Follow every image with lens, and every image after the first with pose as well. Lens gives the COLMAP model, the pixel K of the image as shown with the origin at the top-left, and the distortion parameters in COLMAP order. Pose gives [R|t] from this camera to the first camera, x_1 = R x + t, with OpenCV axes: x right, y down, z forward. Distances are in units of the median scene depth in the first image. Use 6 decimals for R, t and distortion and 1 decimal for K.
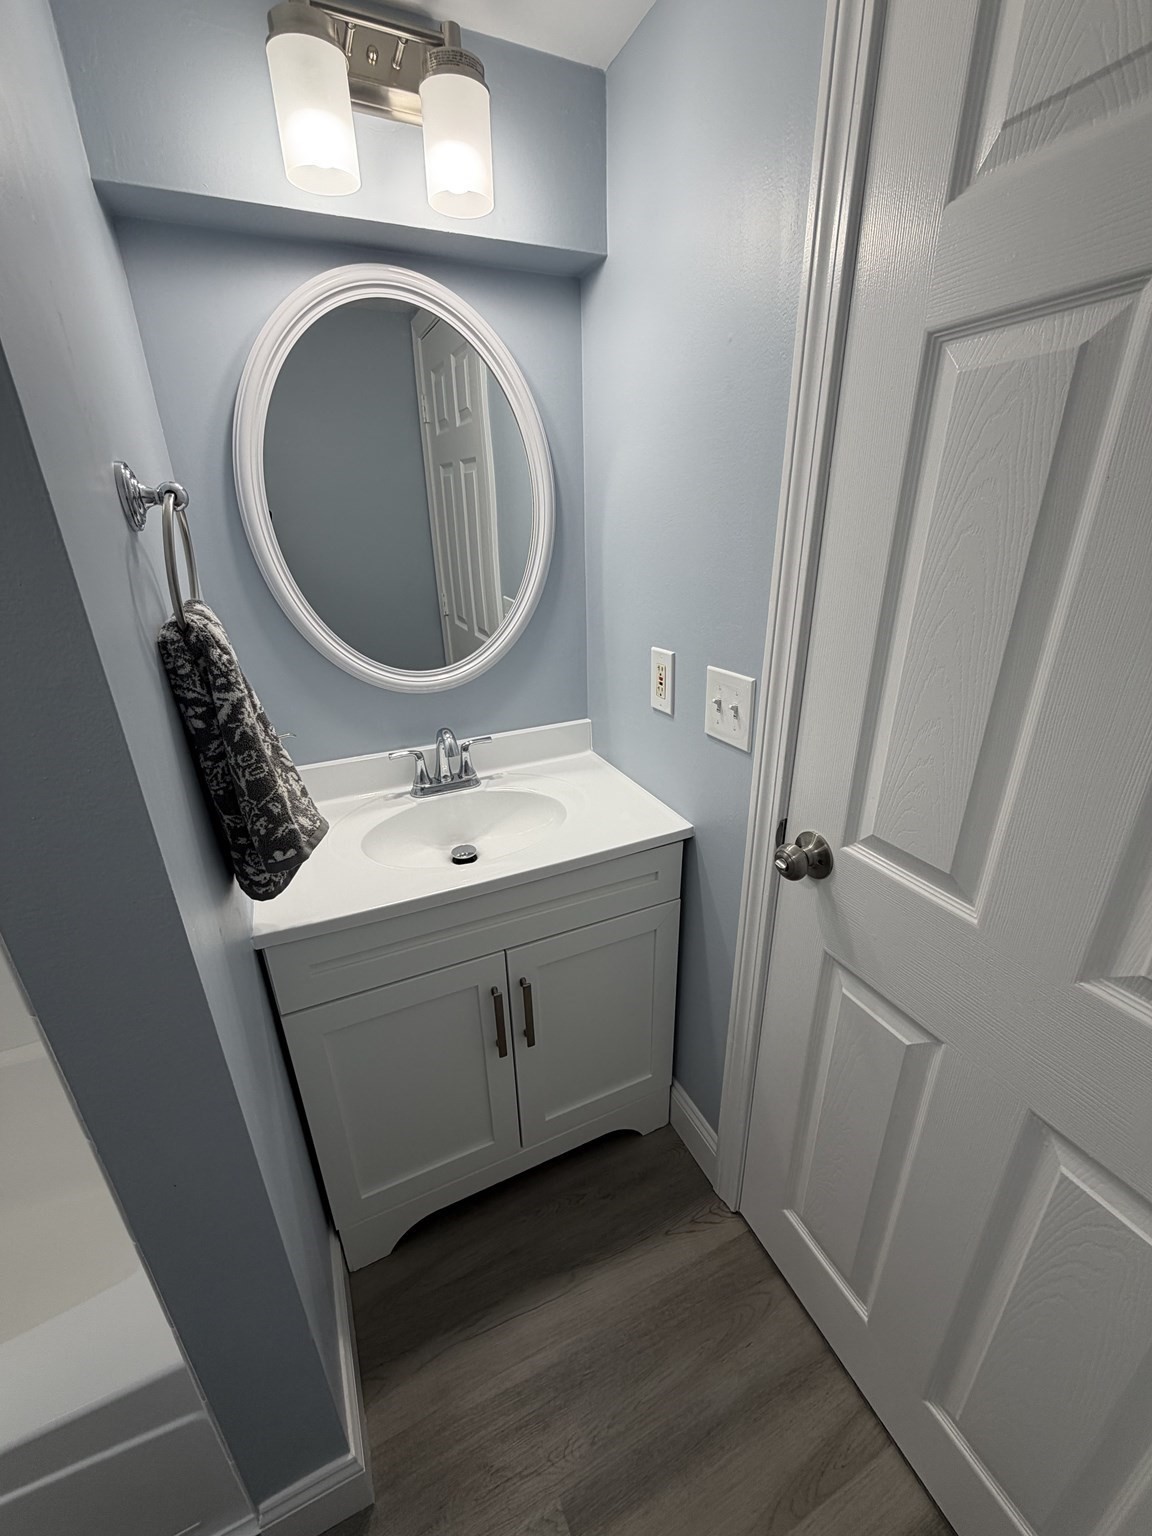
lens RADIAL K [[611.3, 0, 576.0], [0, 611.3, 768.0], [0, 0, 1]] dist [0.000956, 0.000232]
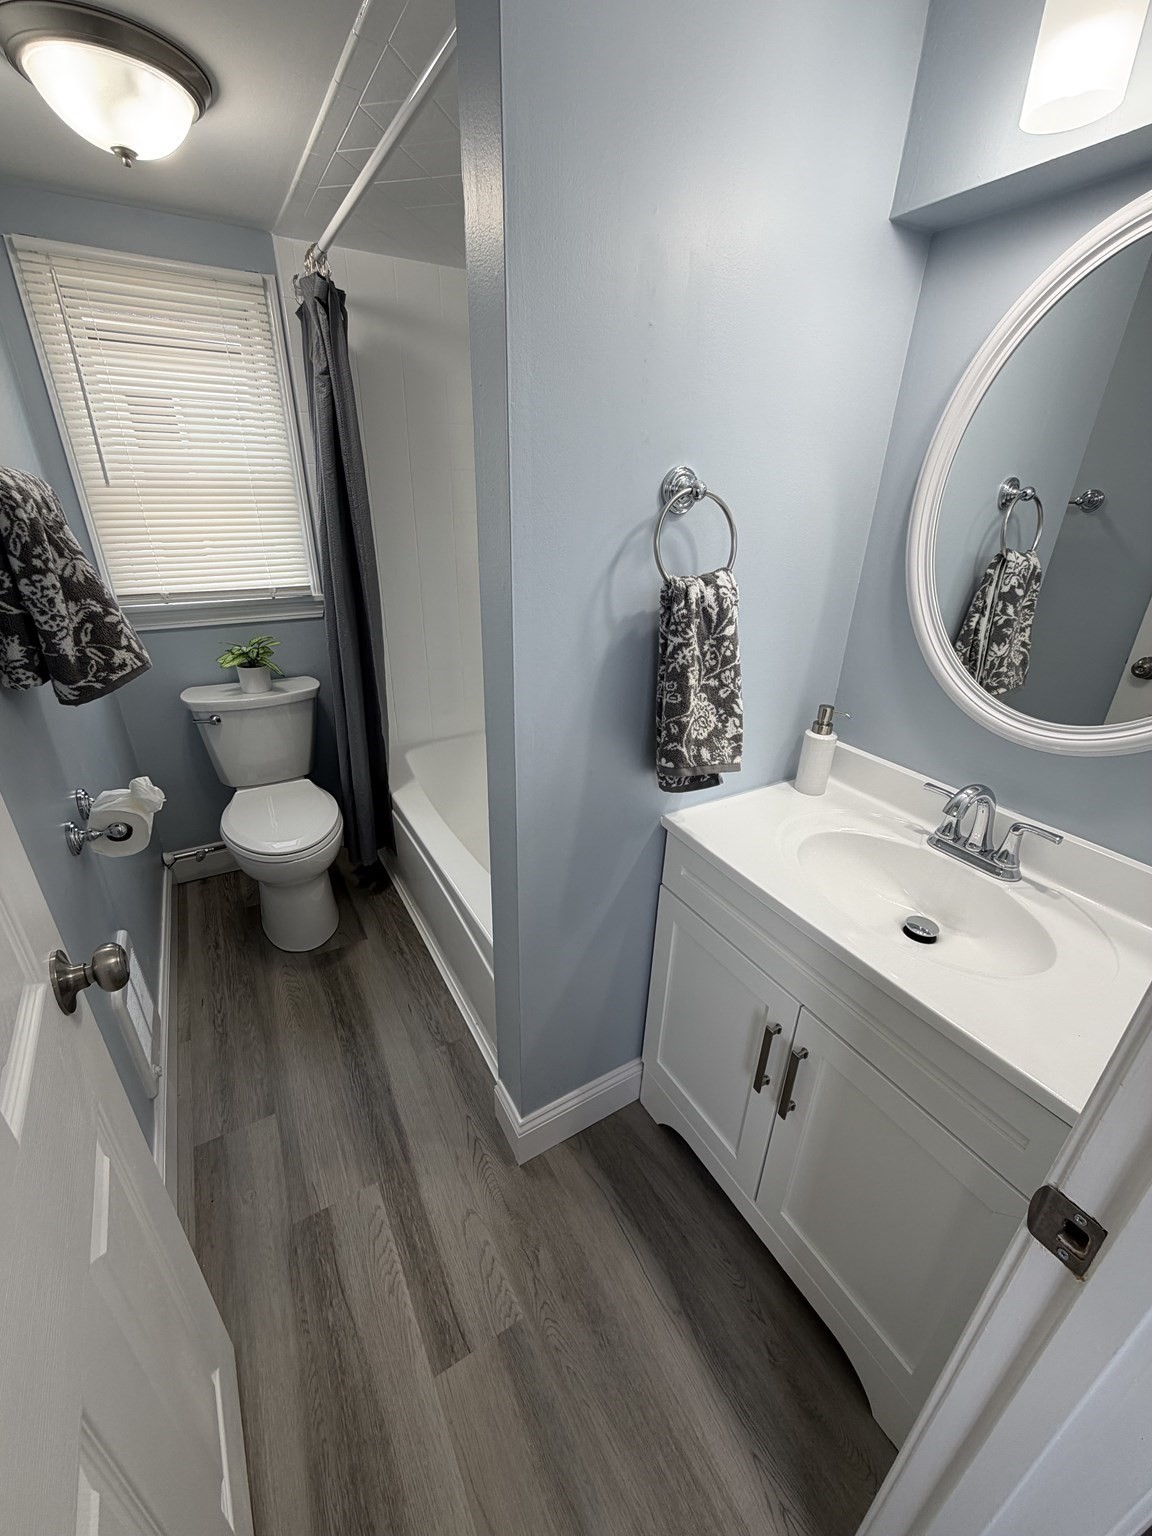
lens RADIAL K [[611.3, 0, 576.0], [0, 611.3, 768.0], [0, 0, 1]] dist [0.000956, 0.000232]
pose [[0.089675, 0.426689, -0.899942, 0.475173], [-0.403836, 0.841550, 0.358763, -0.166675], [0.910426, 0.331256, 0.247778, 0.329690]]
